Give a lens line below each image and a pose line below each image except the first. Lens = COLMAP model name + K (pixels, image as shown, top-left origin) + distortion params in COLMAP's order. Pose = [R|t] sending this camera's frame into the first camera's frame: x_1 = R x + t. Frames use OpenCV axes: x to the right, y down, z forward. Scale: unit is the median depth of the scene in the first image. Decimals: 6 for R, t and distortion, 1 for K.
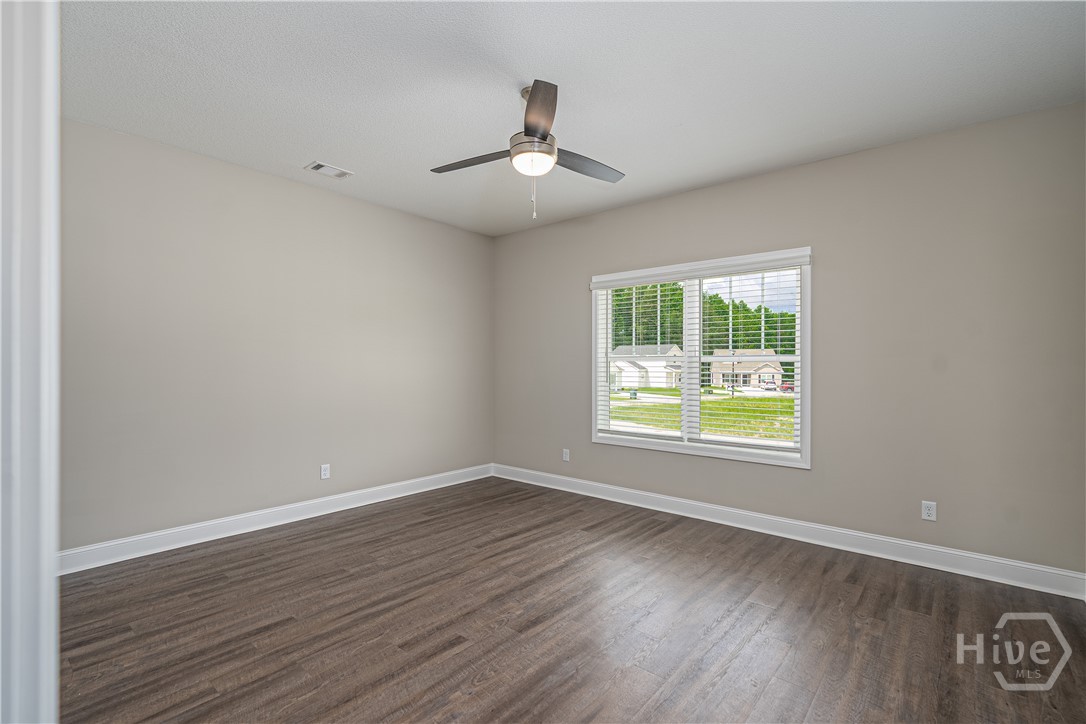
lens RADIAL K [[491.3, 0, 542.9], [0, 491.3, 367.1], [0, 0, 1]] dist [-0.008100, 0.002572]
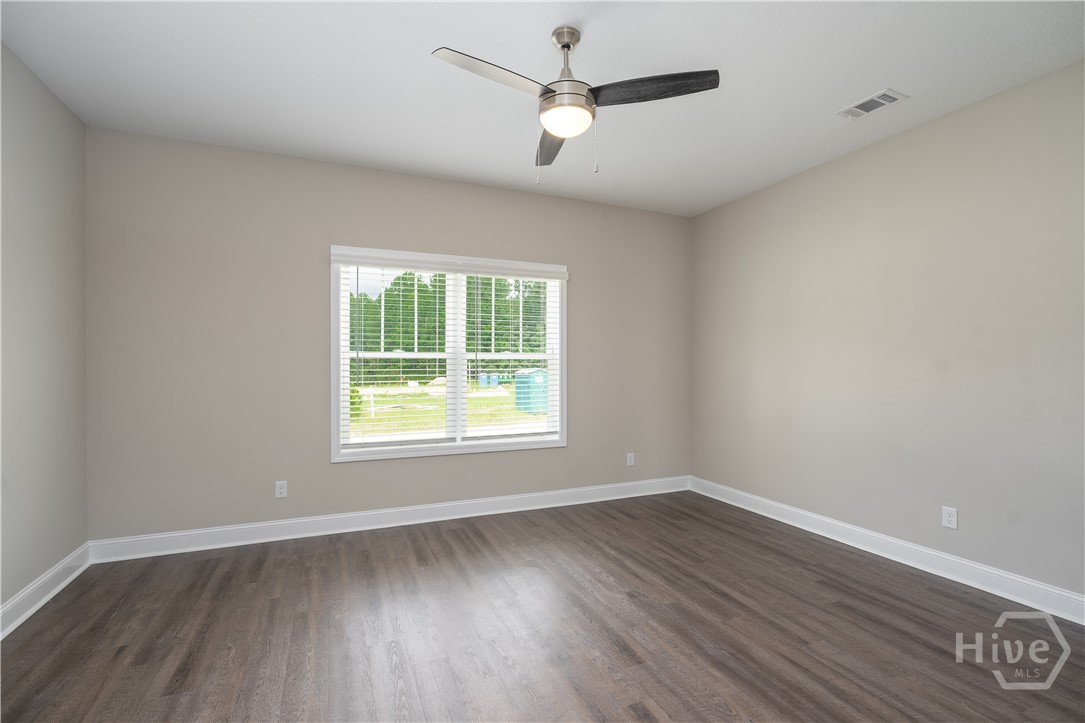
lens RADIAL K [[490.8, 0, 559.3], [0, 490.8, 365.5], [0, 0, 1]] dist [-0.008100, 0.002572]
pose [[0.442632, -0.006181, 0.896682, -0.507851], [0.003166, 0.999981, 0.005330, -0.001482], [-0.896698, 0.000479, 0.442643, 0.416044]]
